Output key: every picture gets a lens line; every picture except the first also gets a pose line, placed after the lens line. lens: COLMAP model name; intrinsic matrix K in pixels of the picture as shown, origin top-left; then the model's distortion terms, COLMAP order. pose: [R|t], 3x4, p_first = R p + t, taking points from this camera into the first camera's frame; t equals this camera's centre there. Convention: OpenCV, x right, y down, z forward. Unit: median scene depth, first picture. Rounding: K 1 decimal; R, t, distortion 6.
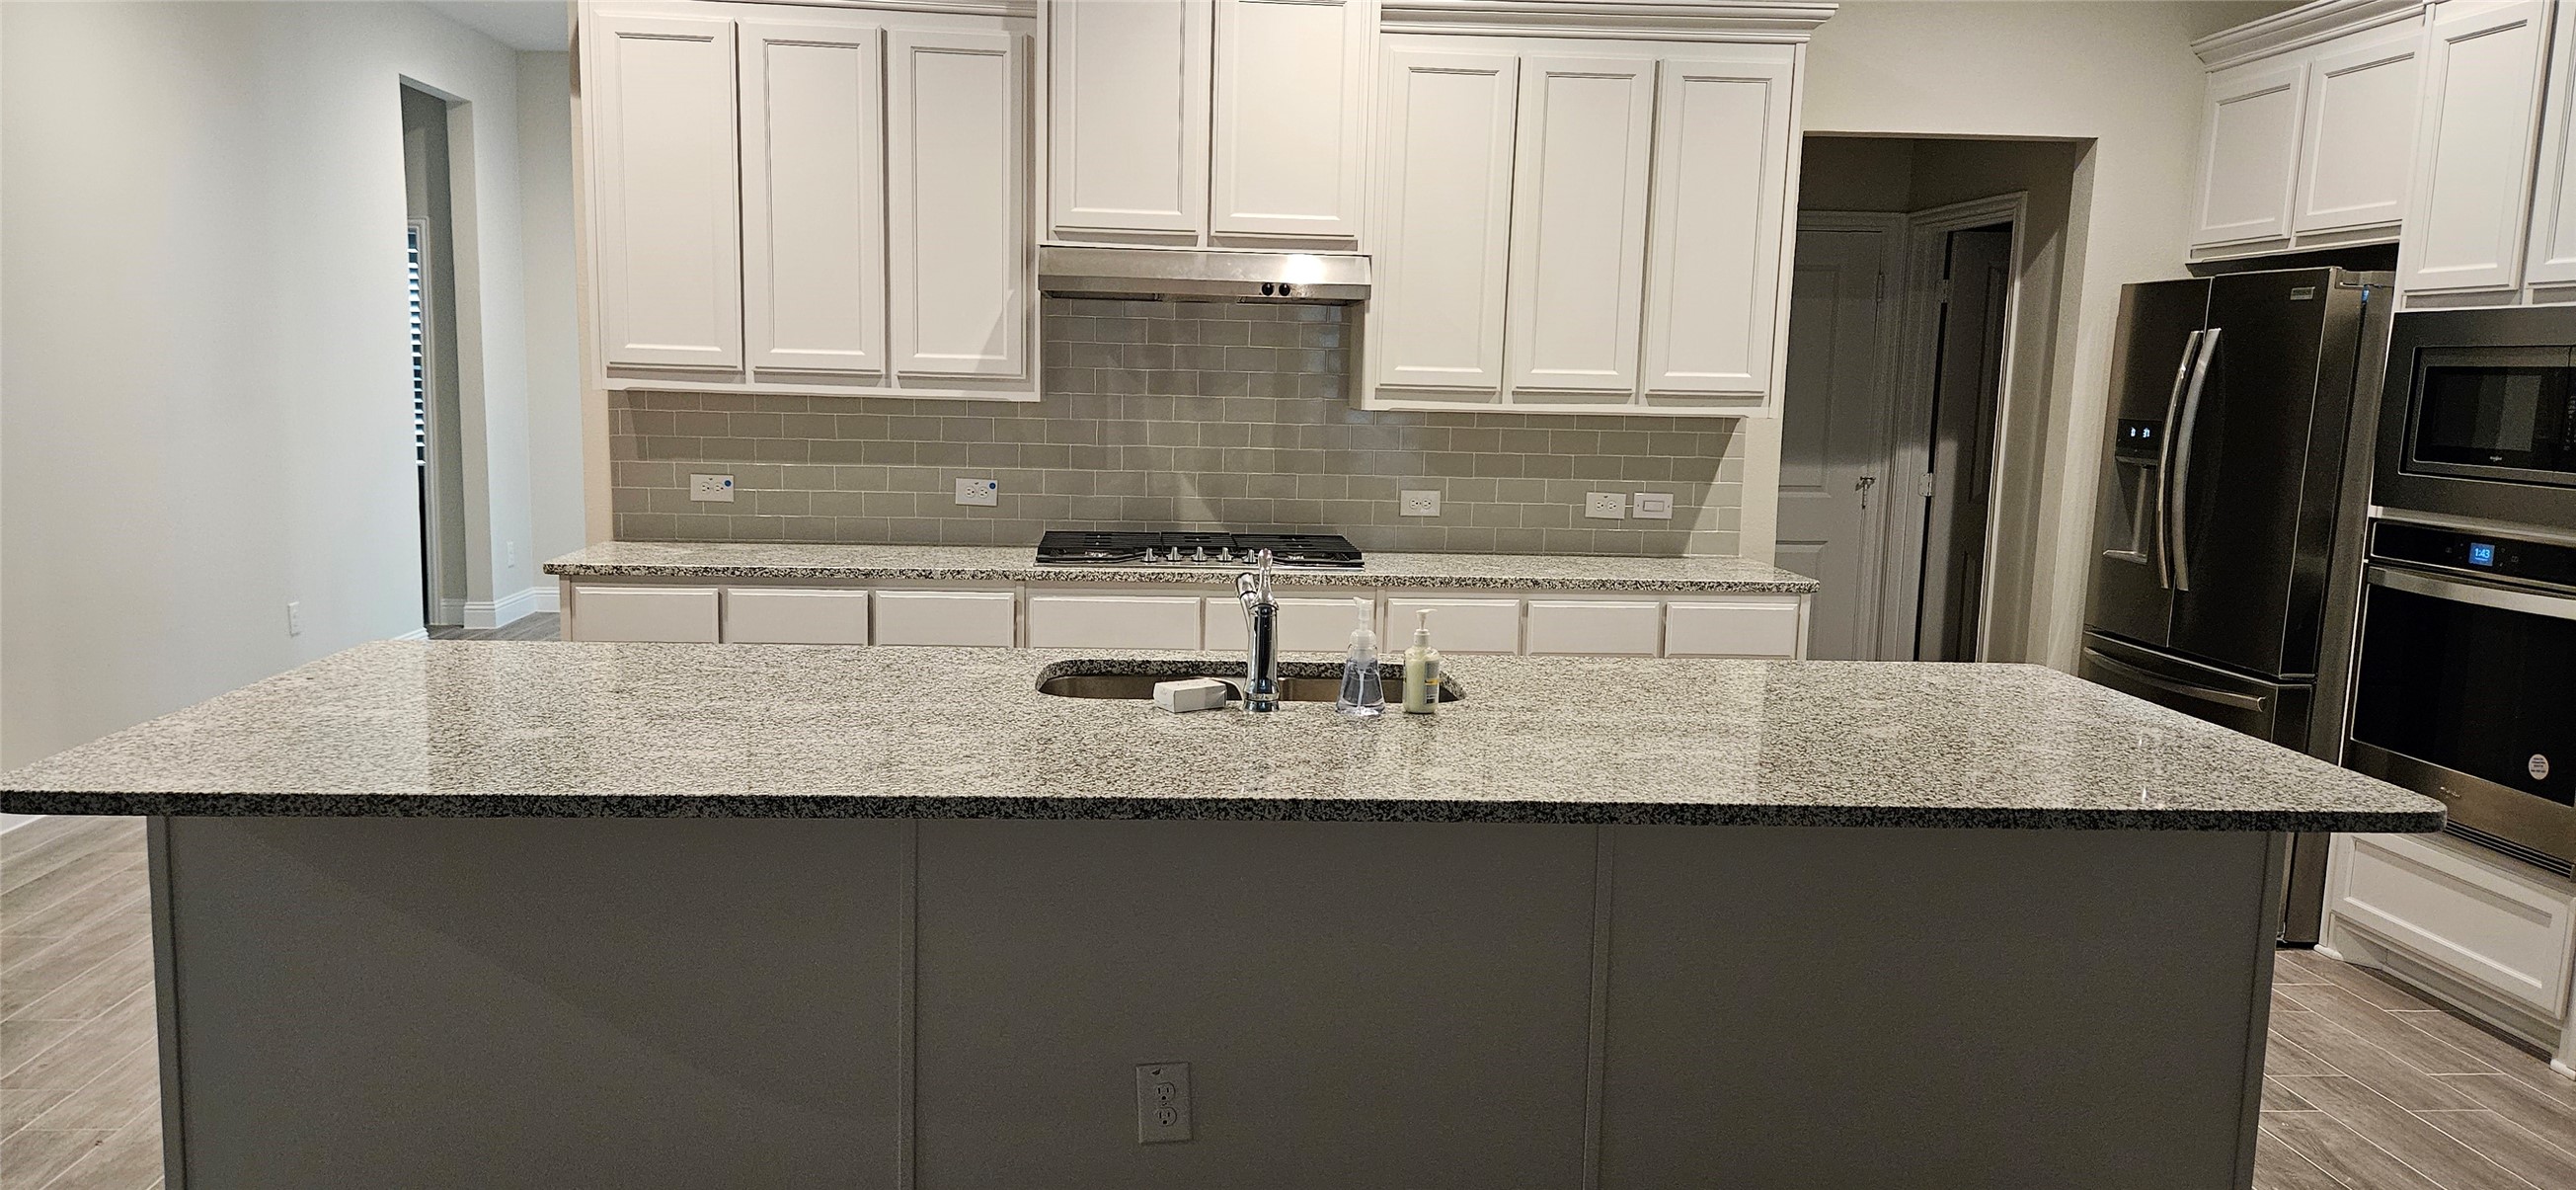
lens RADIAL K [[1714.8, 0, 1261.7], [0, 1714.8, 593.4], [0, 0, 1]] dist [0.069591, -0.048953]
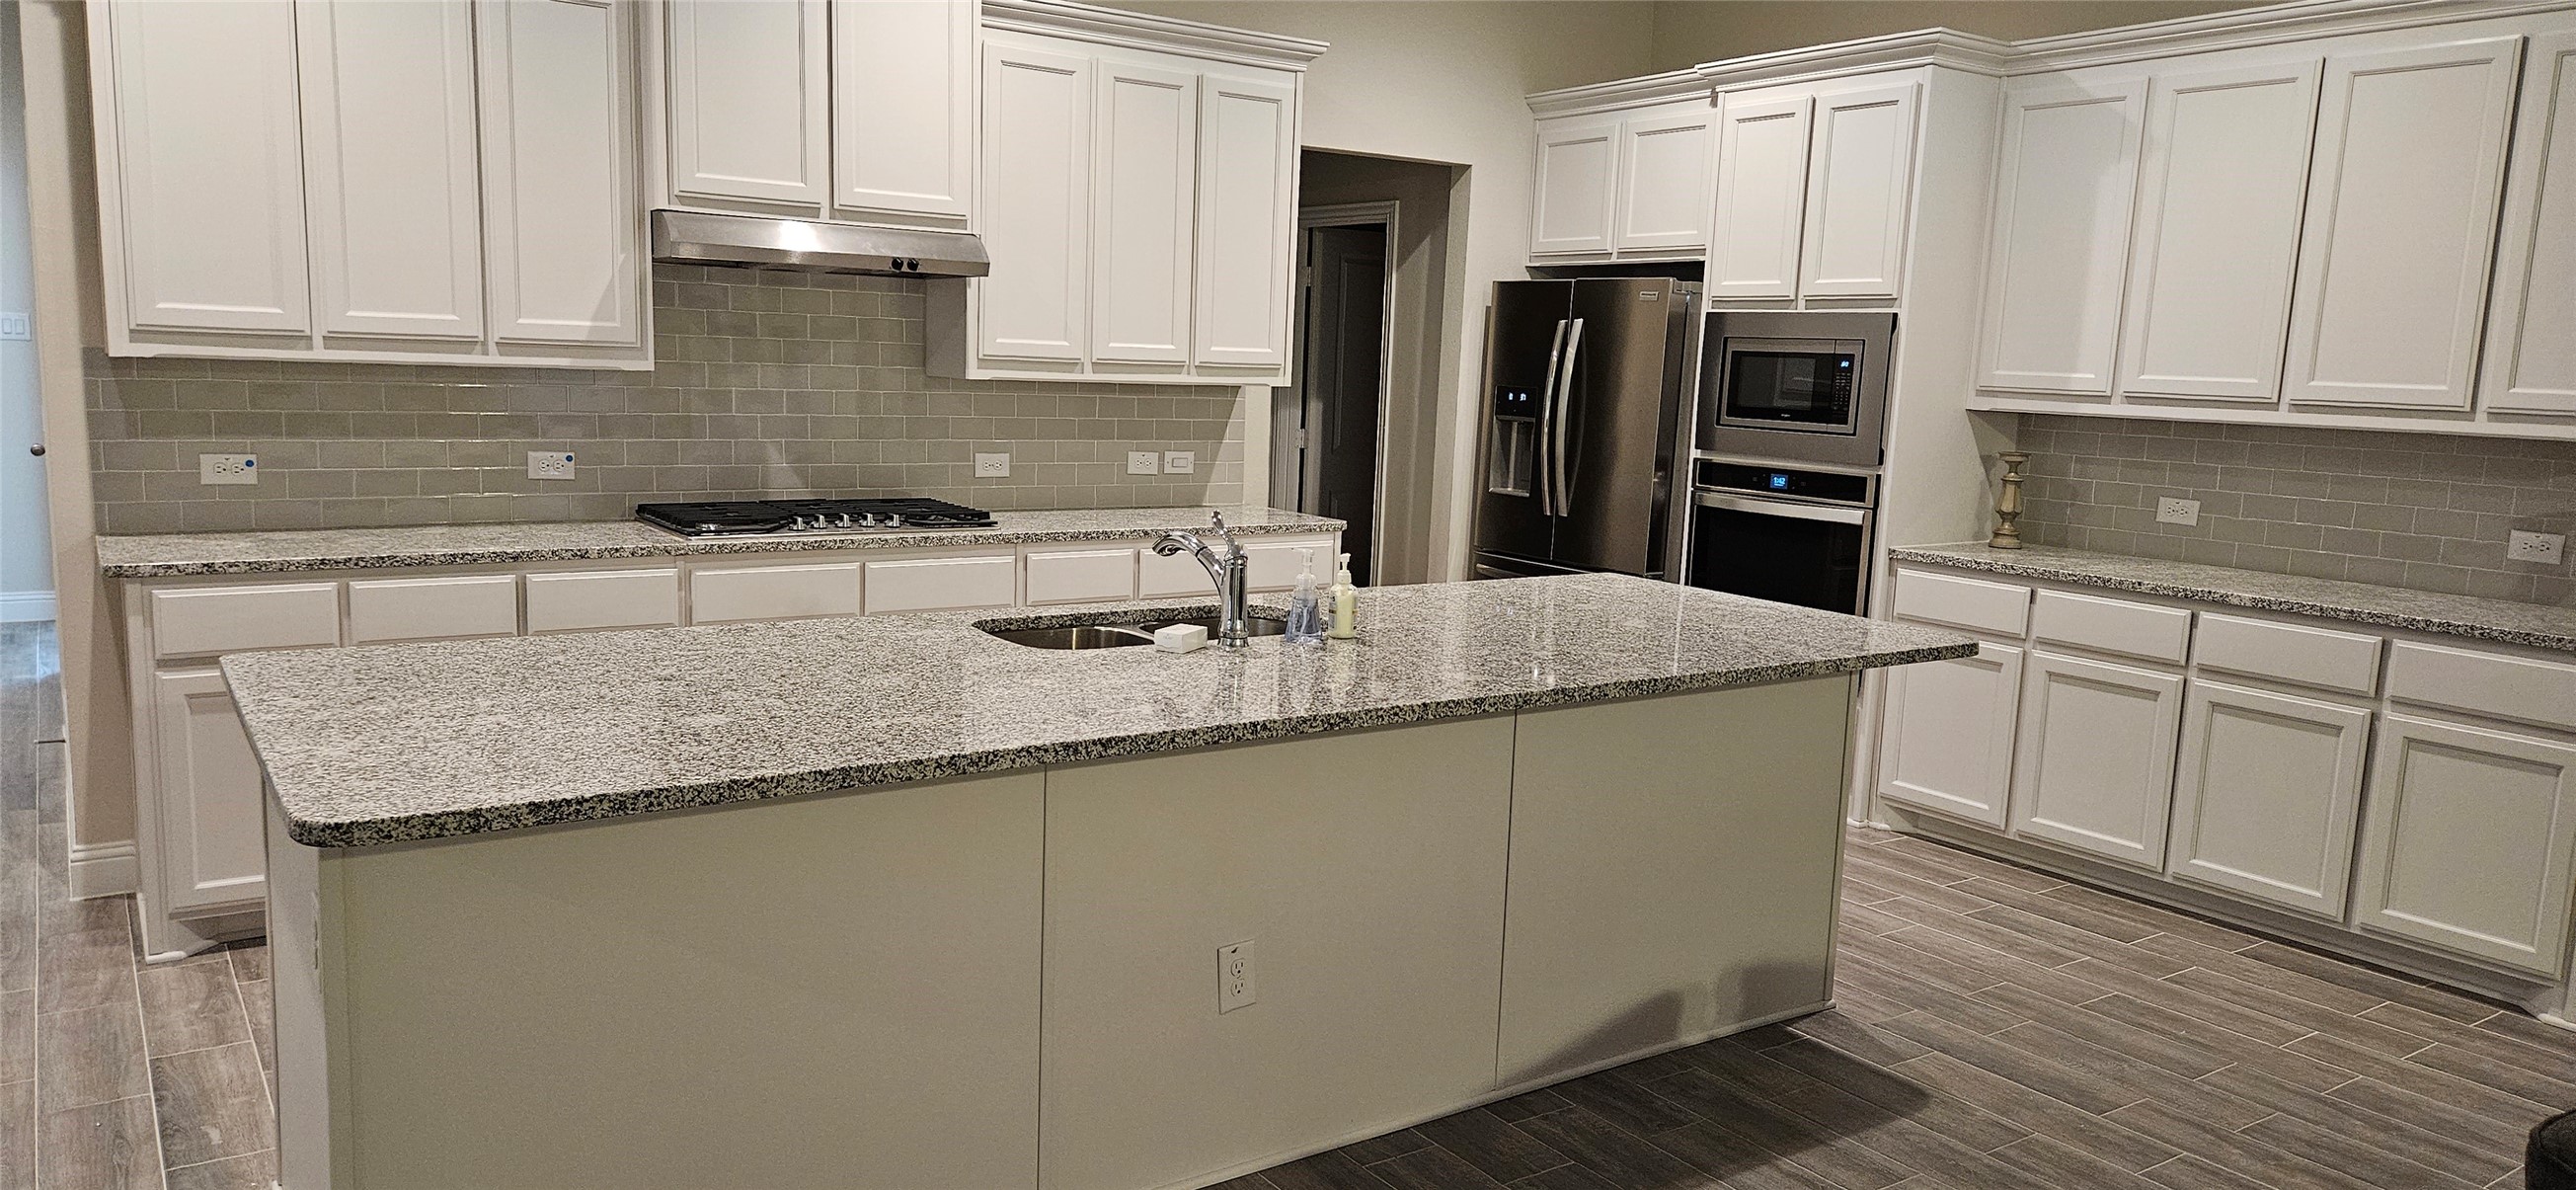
lens RADIAL K [[1714.8, 0, 1275.8], [0, 1714.8, 595.7], [0, 0, 1]] dist [0.069591, -0.048953]
pose [[0.859474, -0.066450, 0.506842, -0.334312], [0.051329, 0.997722, 0.043765, -0.009878], [-0.508595, -0.011599, 0.860927, -0.019523]]
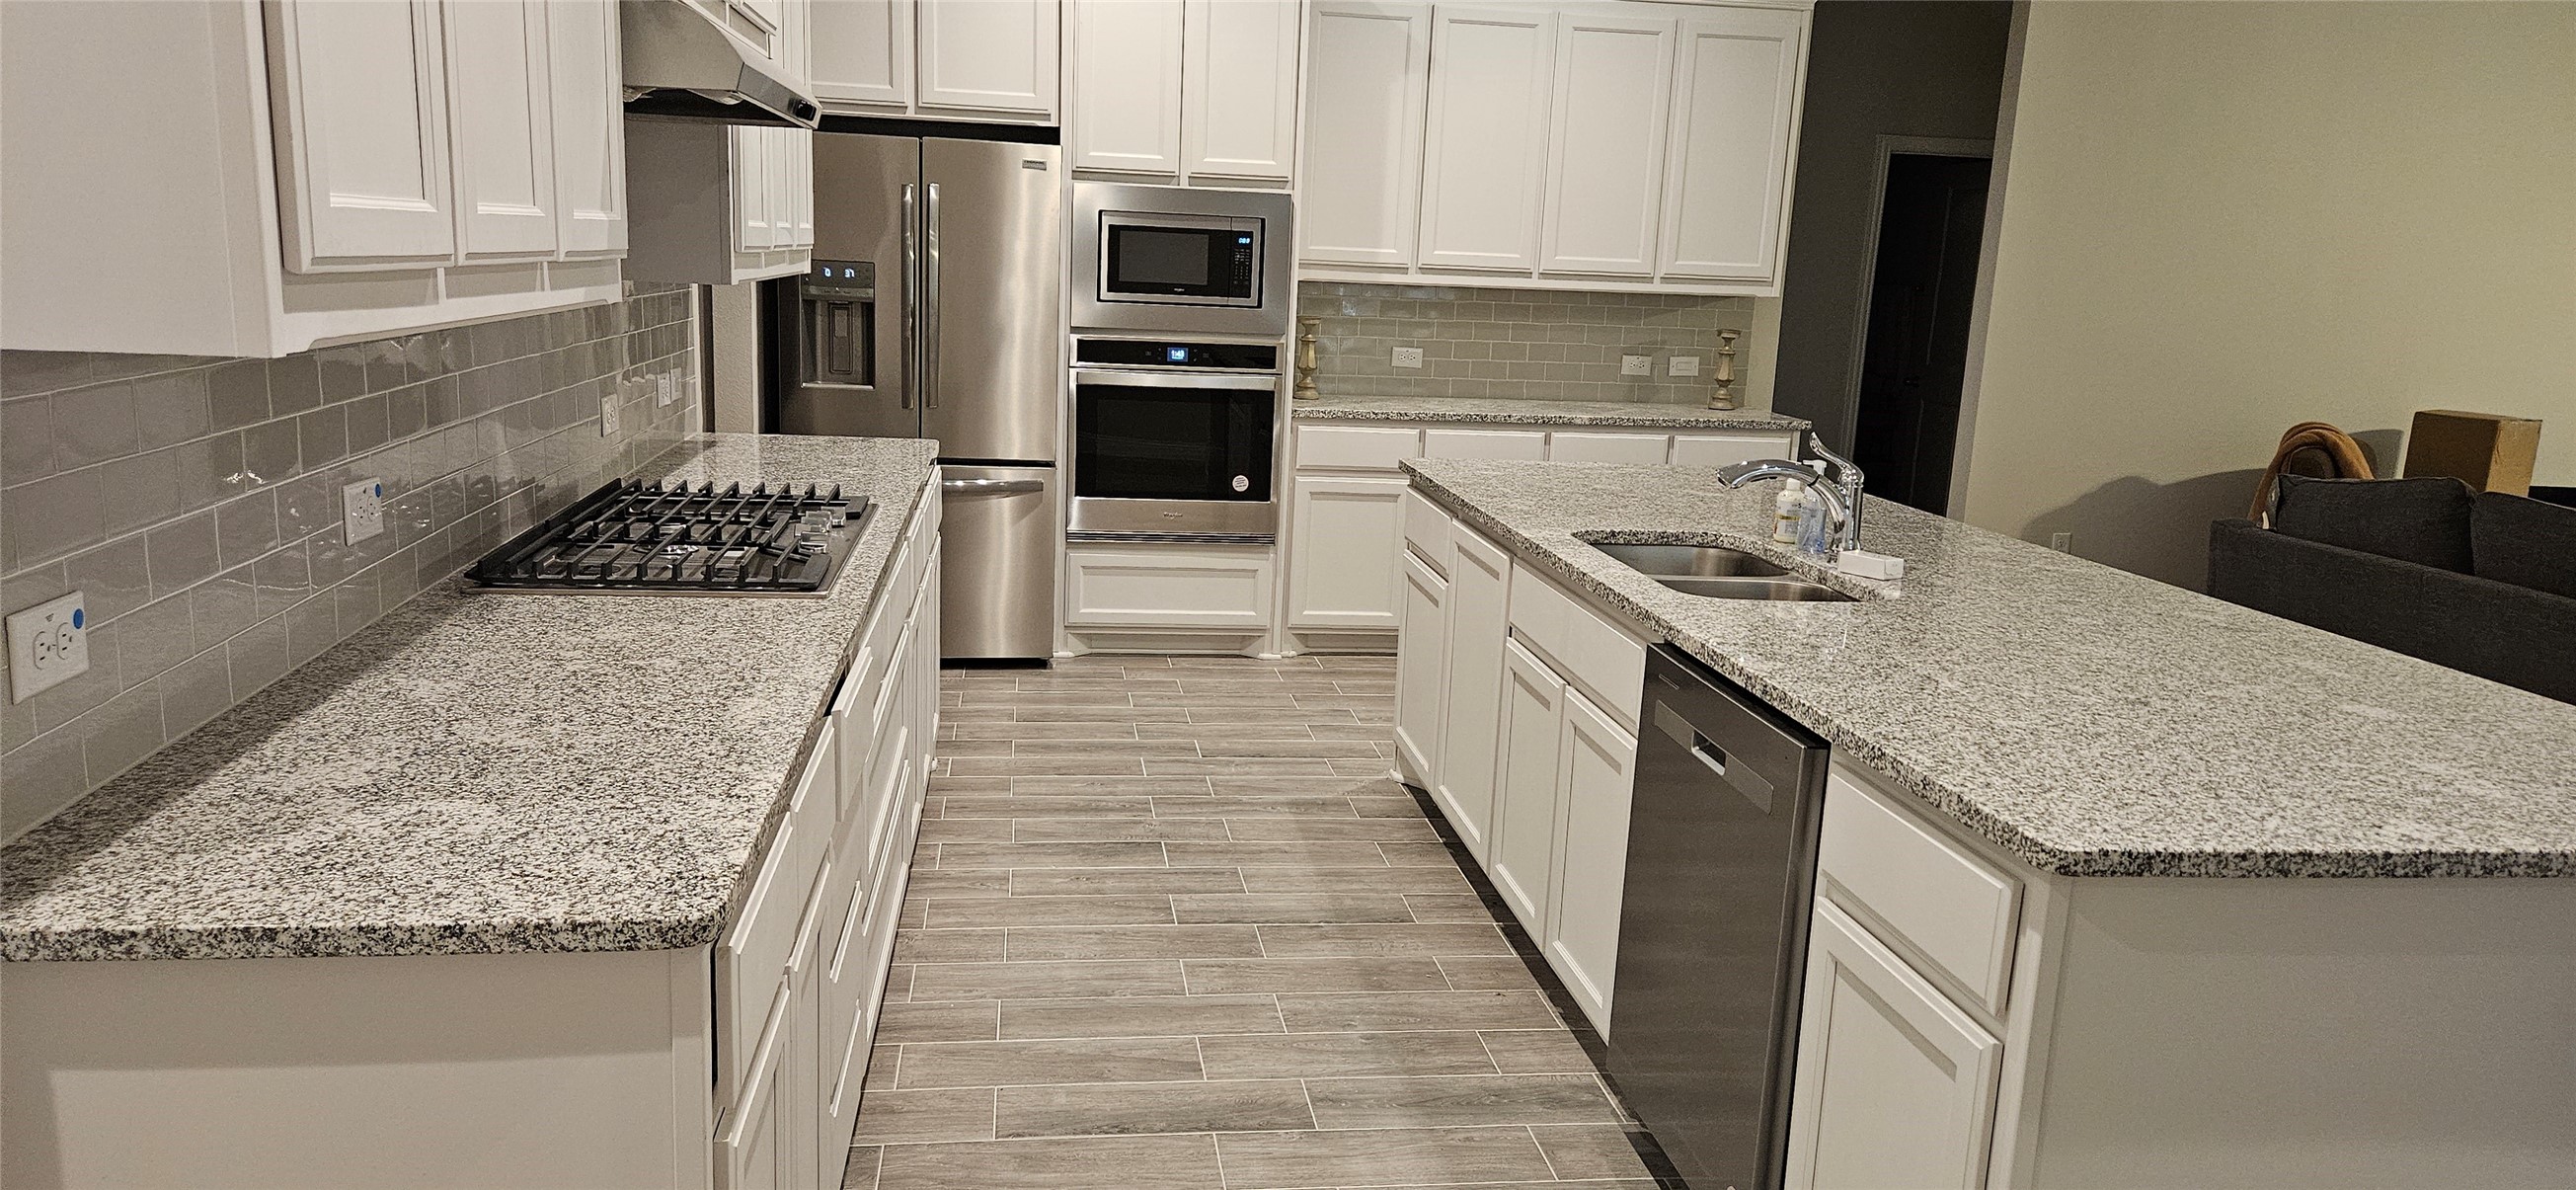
lens RADIAL K [[1714.8, 0, 1268.8], [0, 1714.8, 601.3], [0, 0, 1]] dist [0.069591, -0.048953]
pose [[-0.063092, -0.227474, 0.971738, -0.671178], [0.087414, 0.968676, 0.232432, -0.129490], [-0.994172, 0.099608, -0.041231, 0.846958]]
